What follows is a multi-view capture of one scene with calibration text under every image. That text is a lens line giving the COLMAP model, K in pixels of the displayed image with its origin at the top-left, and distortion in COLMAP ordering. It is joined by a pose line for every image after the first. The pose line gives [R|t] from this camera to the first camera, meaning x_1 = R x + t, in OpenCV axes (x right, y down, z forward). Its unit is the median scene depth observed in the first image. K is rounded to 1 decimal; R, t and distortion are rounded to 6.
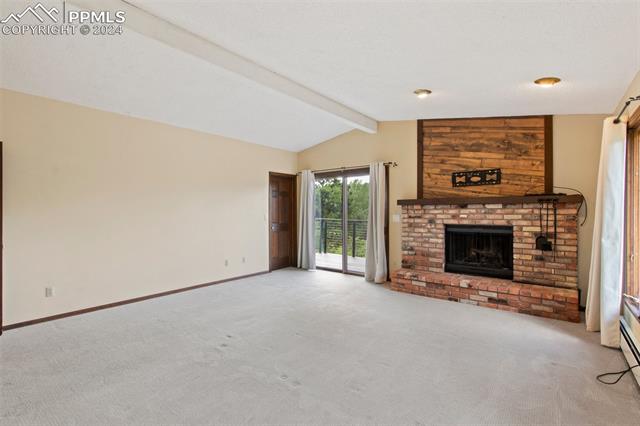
lens RADIAL K [[299.7, 0, 320.0], [0, 299.7, 213.0], [0, 0, 1]] dist [-0.000409, -0.000151]
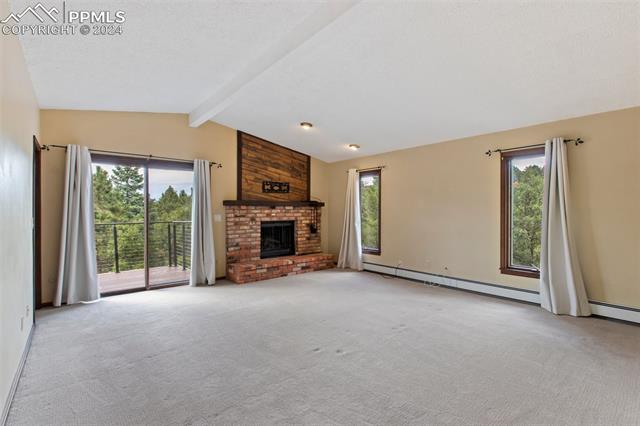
lens RADIAL K [[288.1, 0, 320.0], [0, 288.1, 213.0], [0, 0, 1]] dist [0.000902, 0.000064]
pose [[0.186680, -0.004442, 0.982411, -0.739650], [0.006670, 0.999972, 0.003254, 0.000069], [-0.982398, 0.005945, 0.186705, 0.532544]]
